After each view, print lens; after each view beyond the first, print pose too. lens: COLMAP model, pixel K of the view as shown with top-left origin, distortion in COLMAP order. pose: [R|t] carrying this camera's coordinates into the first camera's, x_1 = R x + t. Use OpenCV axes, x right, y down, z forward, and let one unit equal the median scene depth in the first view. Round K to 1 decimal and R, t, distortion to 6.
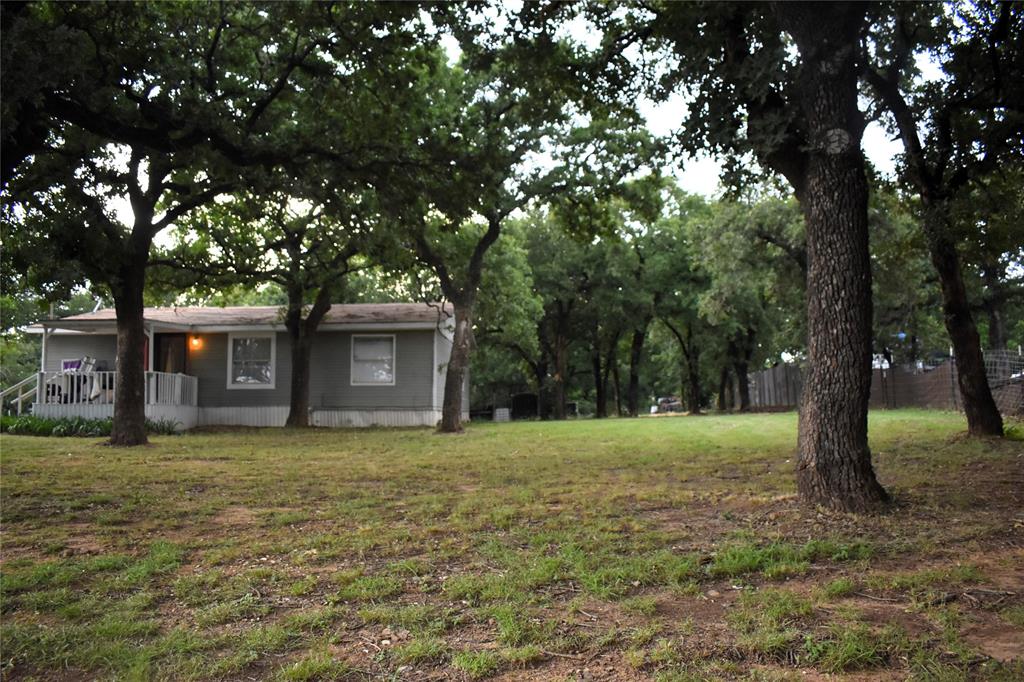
lens RADIAL K [[852.0, 0, 512.0], [0, 852.0, 341.0], [0, 0, 1]] dist [-0.092614, 0.009107]
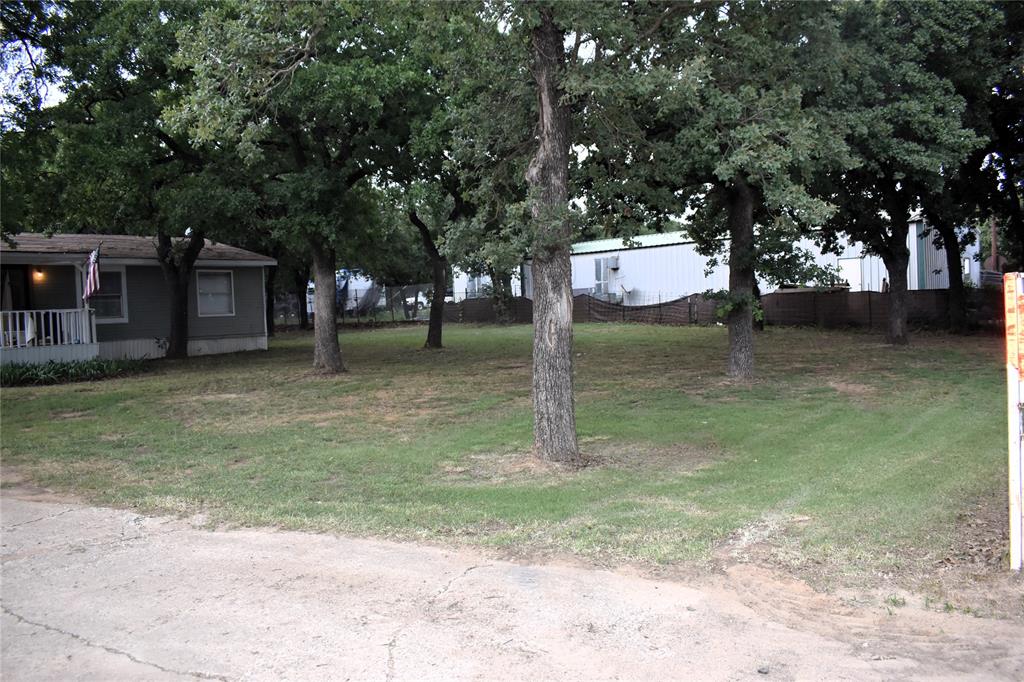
lens RADIAL K [[796.3, 0, 515.5], [0, 796.3, 343.0], [0, 0, 1]] dist [-0.094937, 0.012984]
pose [[0.576167, -0.053448, 0.815583, -0.776740], [-0.021596, 0.996516, 0.080561, -0.003729], [-0.817047, -0.064030, 0.573005, 0.096779]]
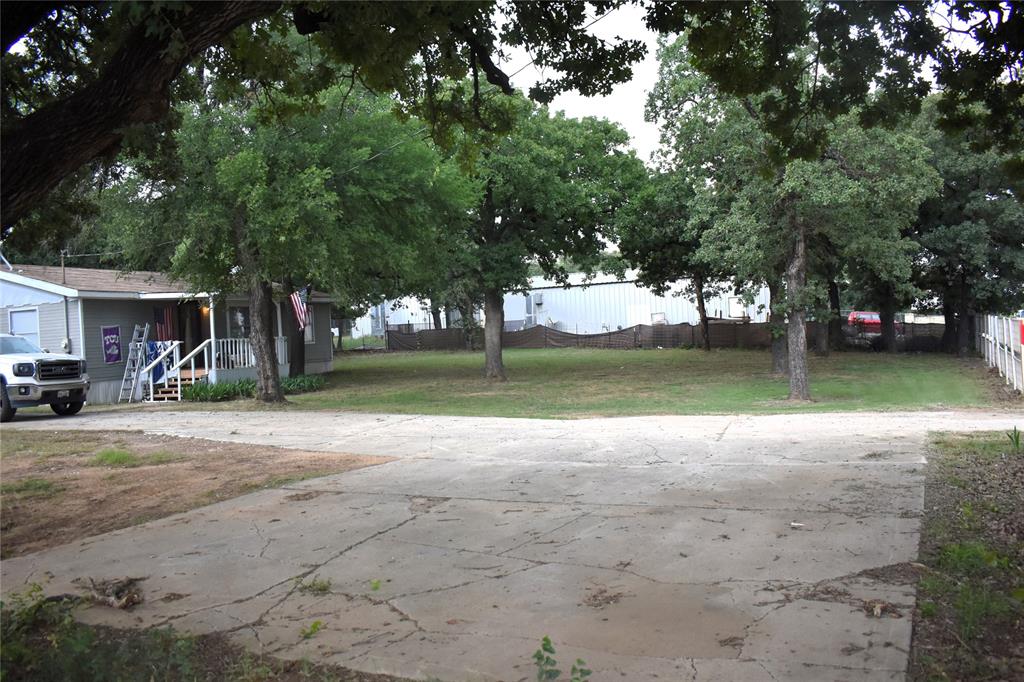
lens RADIAL K [[852.0, 0, 512.0], [0, 852.0, 341.0], [0, 0, 1]] dist [-0.092614, 0.009107]
pose [[0.316139, -0.022067, 0.948456, -1.317796], [-0.024460, 0.999208, 0.031400, -0.001687], [-0.948398, -0.033126, 0.315348, 0.278743]]
